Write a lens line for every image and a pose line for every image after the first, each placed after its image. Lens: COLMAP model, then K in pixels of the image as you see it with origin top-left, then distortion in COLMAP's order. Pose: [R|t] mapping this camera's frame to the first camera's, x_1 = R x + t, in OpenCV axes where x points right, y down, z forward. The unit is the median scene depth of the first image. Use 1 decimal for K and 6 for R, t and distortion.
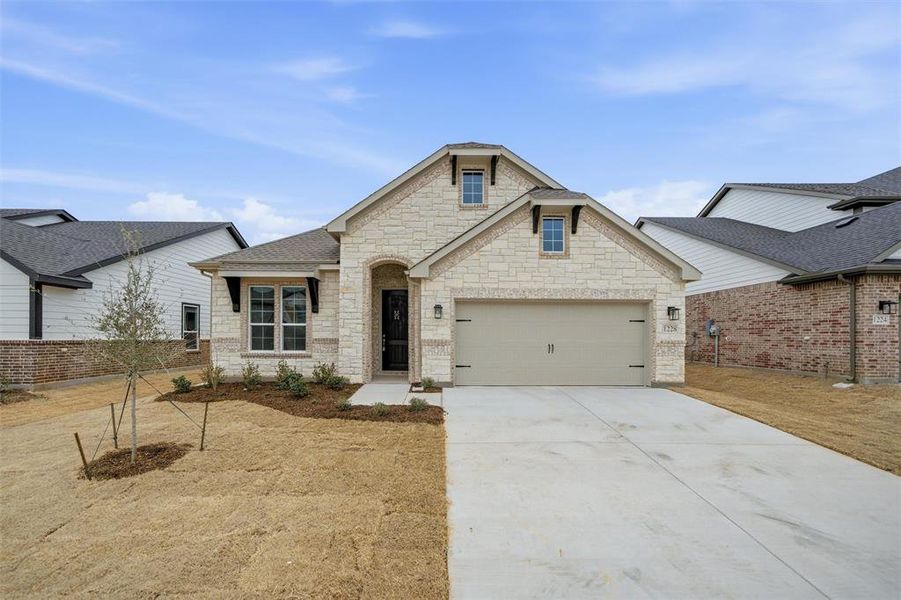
lens RADIAL K [[360.2, 0, 449.2], [0, 360.2, 345.5], [0, 0, 1]] dist [0.000763, 0.000072]
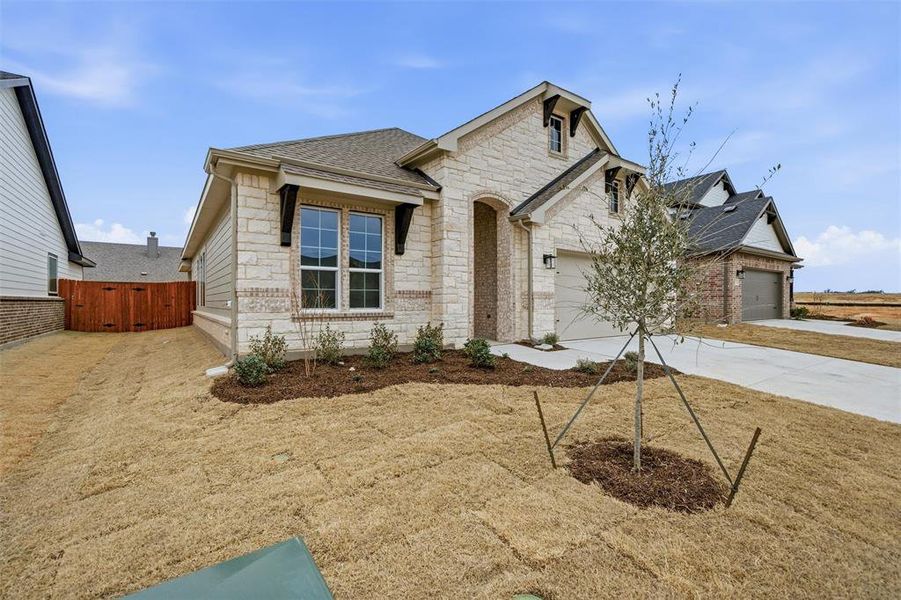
lens RADIAL K [[396.2, 0, 449.6], [0, 396.2, 301.2], [0, 0, 1]] dist [0.000053, 0.000078]
pose [[0.814941, -0.005361, 0.579519, -0.785459], [0.011313, 0.999914, -0.006659, 0.007981], [-0.579433, 0.011983, 0.814932, 0.312912]]
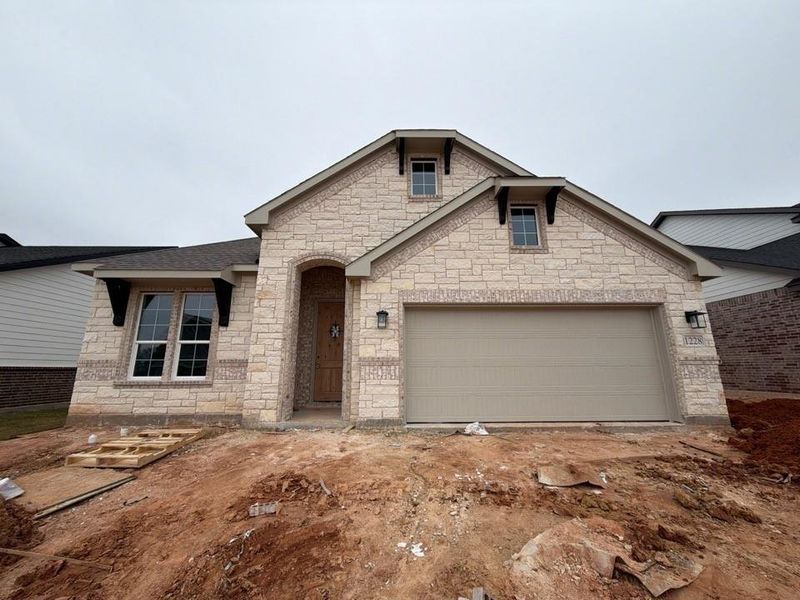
lens RADIAL K [[321.9, 0, 404.8], [0, 321.9, 301.3], [0, 0, 1]] dist [0.009664, -0.000309]
pose [[0.999783, -0.006638, 0.019742, 0.003368], [0.010789, 0.975830, -0.218263, 0.013540], [-0.017816, 0.218428, 0.975690, 0.321052]]
